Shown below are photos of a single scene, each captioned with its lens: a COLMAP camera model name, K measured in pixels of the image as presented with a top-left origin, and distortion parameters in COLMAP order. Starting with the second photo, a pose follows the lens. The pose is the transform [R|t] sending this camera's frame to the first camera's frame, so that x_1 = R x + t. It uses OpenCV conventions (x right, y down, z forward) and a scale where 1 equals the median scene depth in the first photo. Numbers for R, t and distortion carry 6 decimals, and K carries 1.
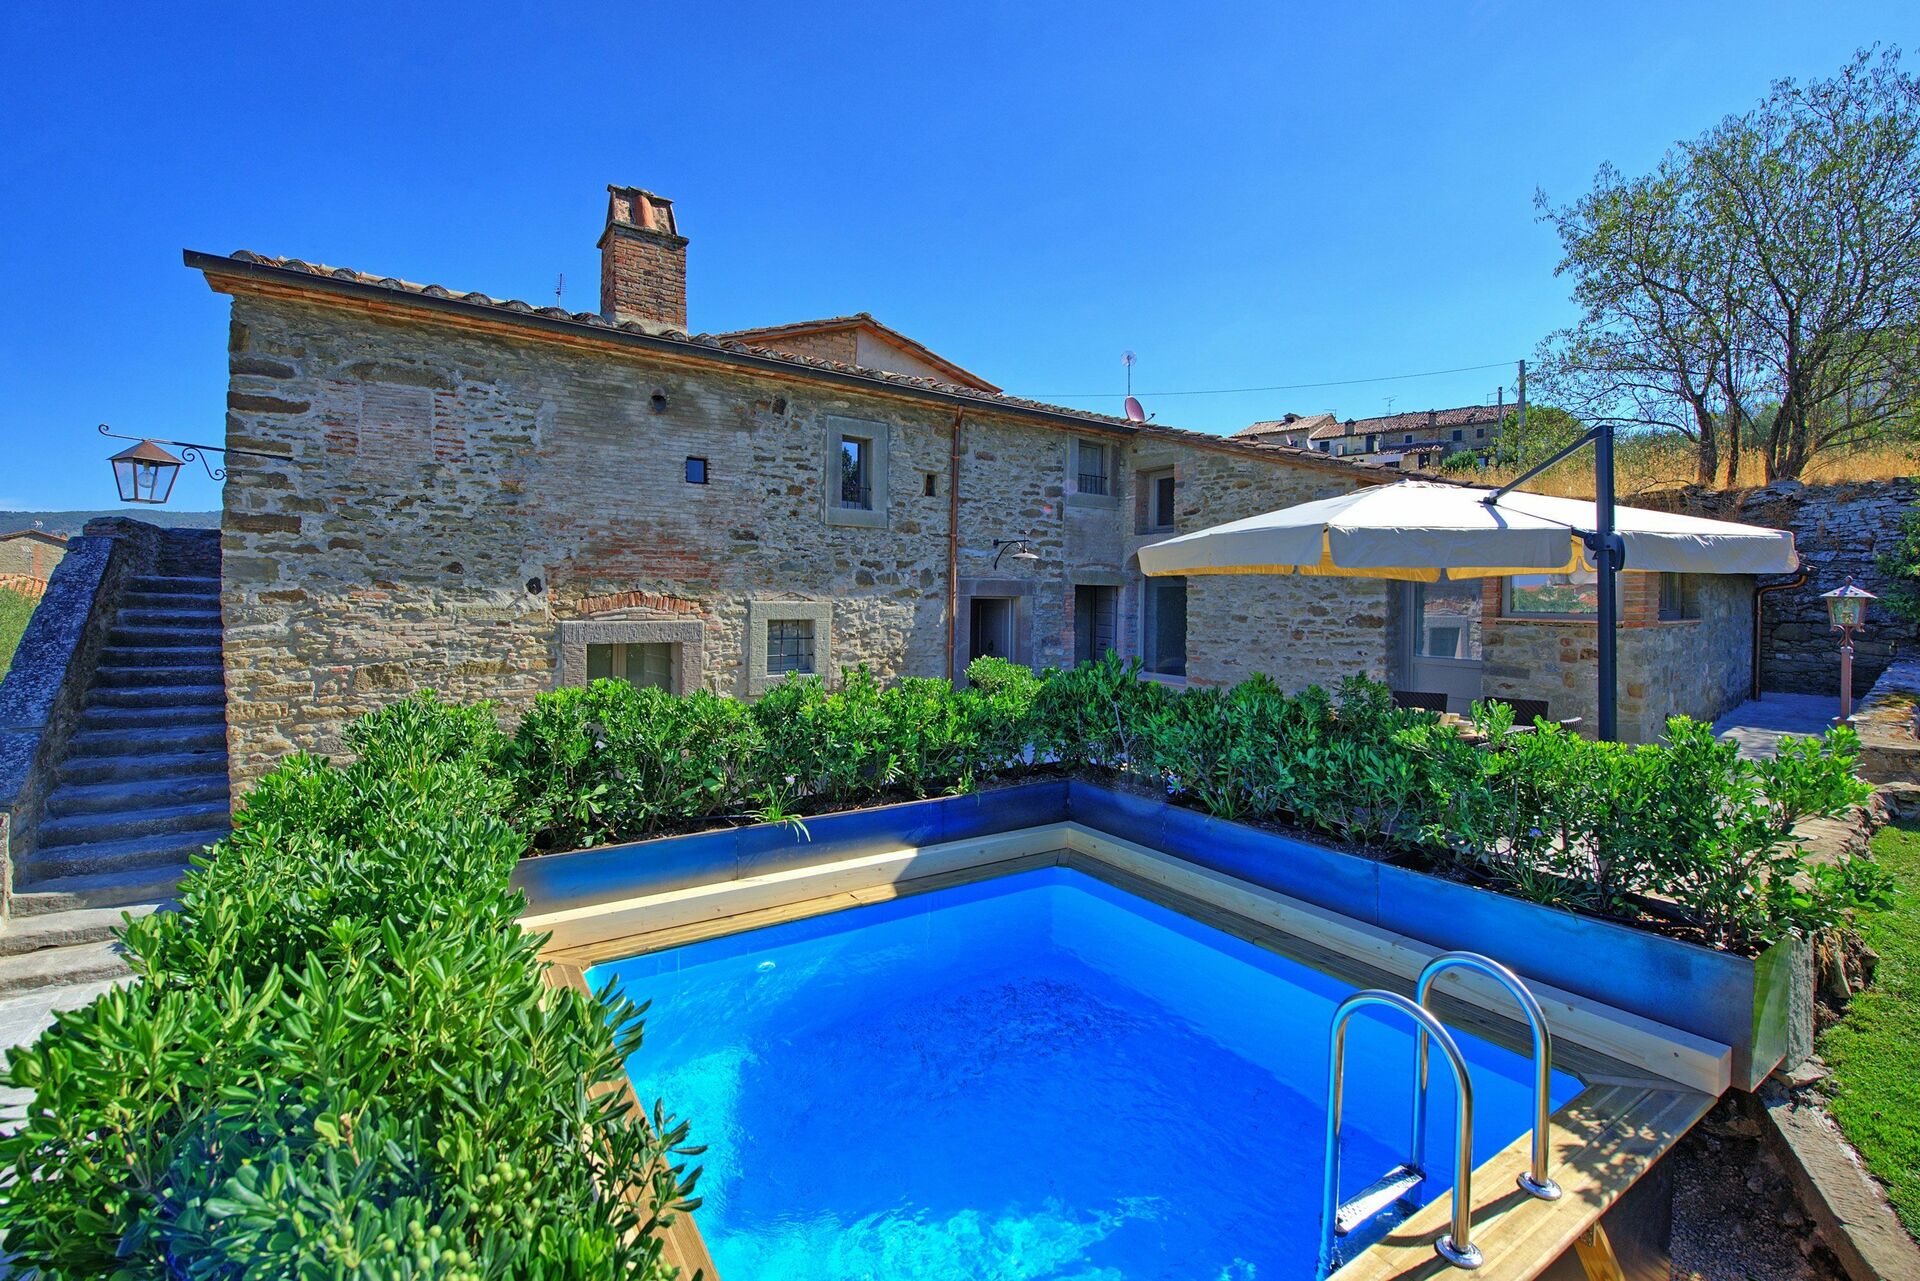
lens RADIAL K [[815.5, 0, 947.5], [0, 815.5, 609.4], [0, 0, 1]] dist [-0.015138, -0.003394]
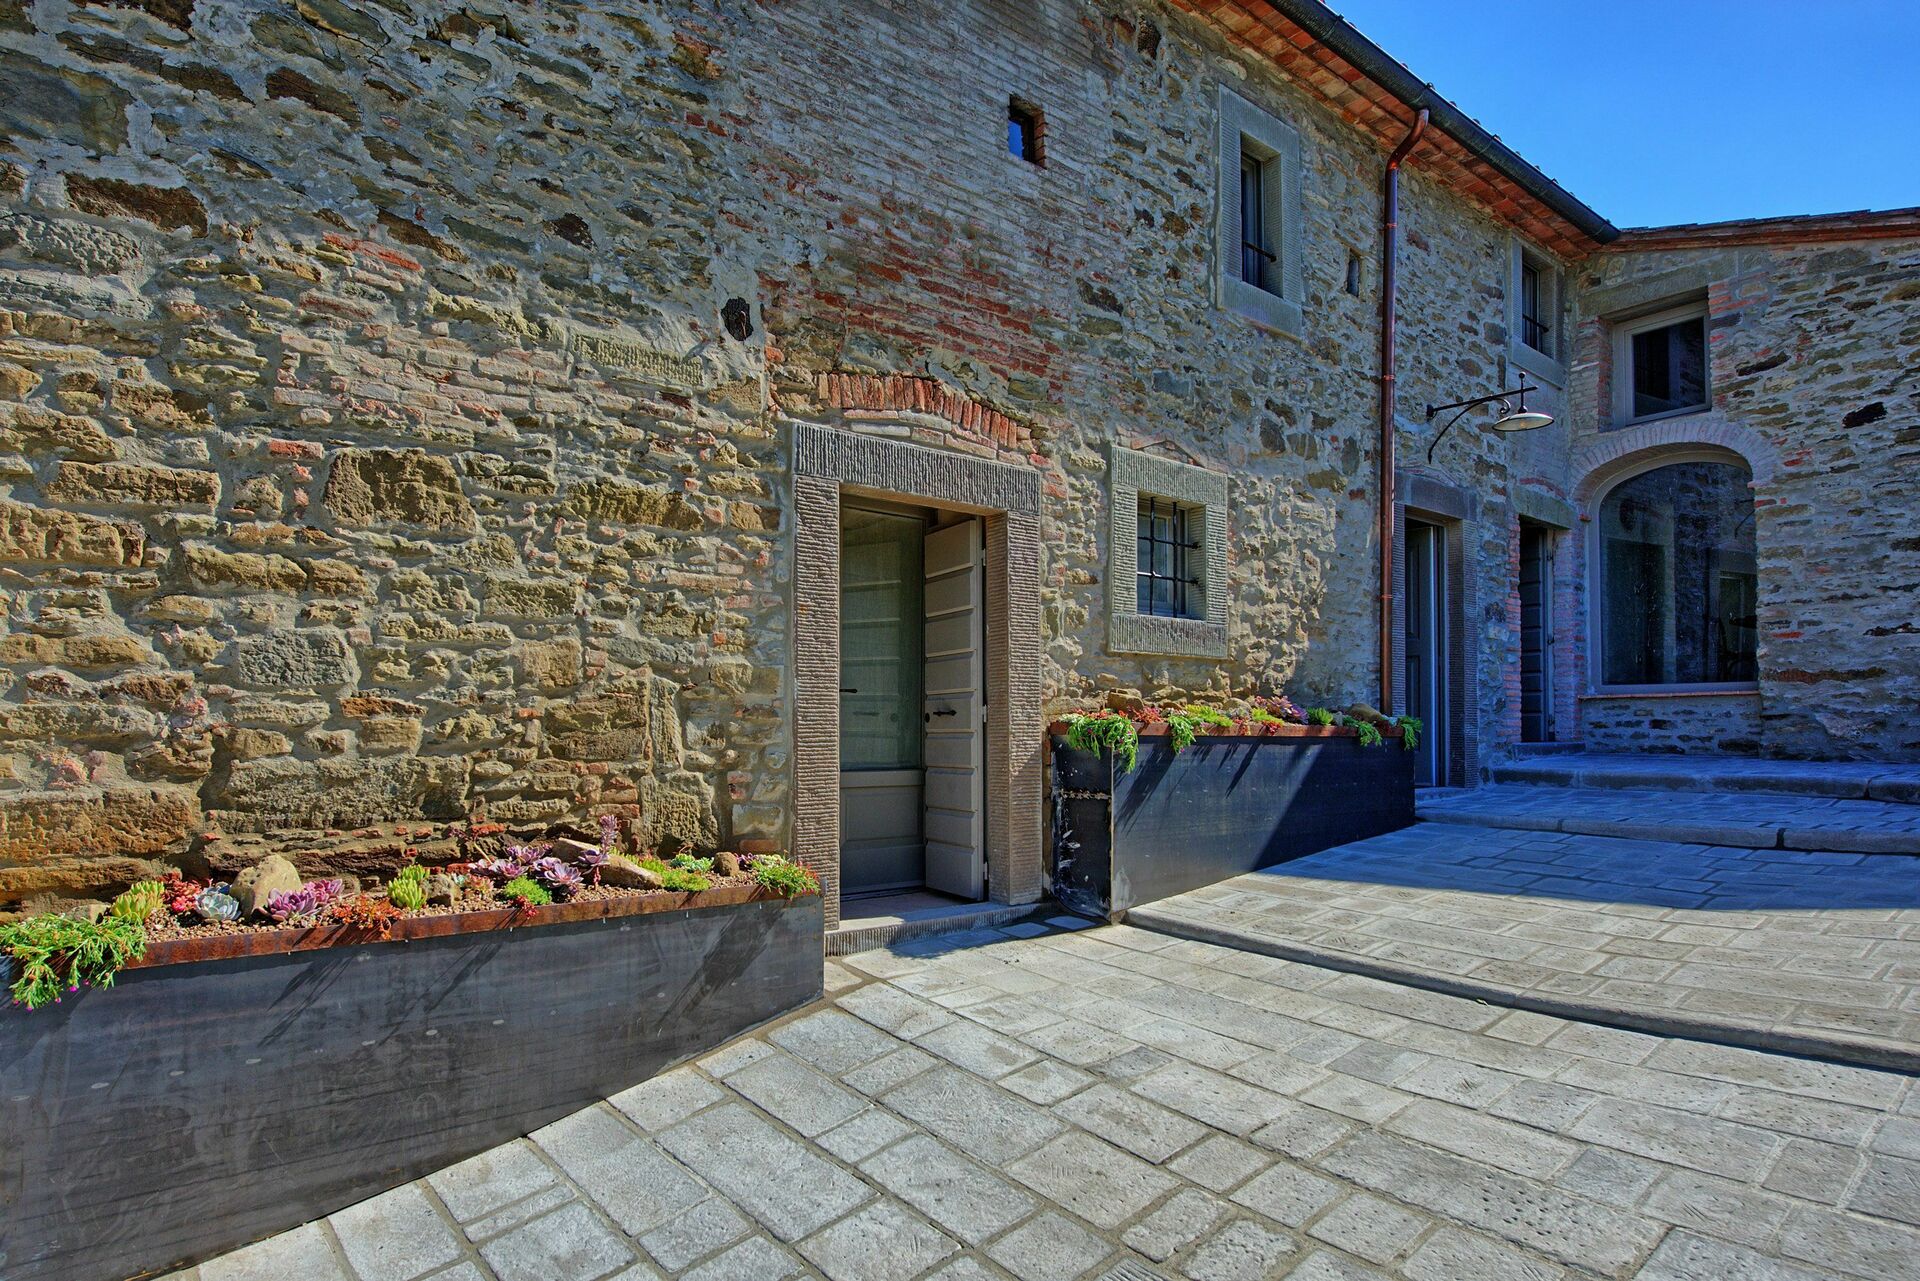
lens RADIAL K [[1136.9, 0, 915.5], [0, 1136.9, 703.6], [0, 0, 1]] dist [-0.005465, -0.000895]
pose [[0.996431, -0.009681, 0.083860, -0.459711], [0.012822, 0.999233, -0.036999, 0.177396], [-0.083437, 0.037942, 0.995790, 0.434982]]
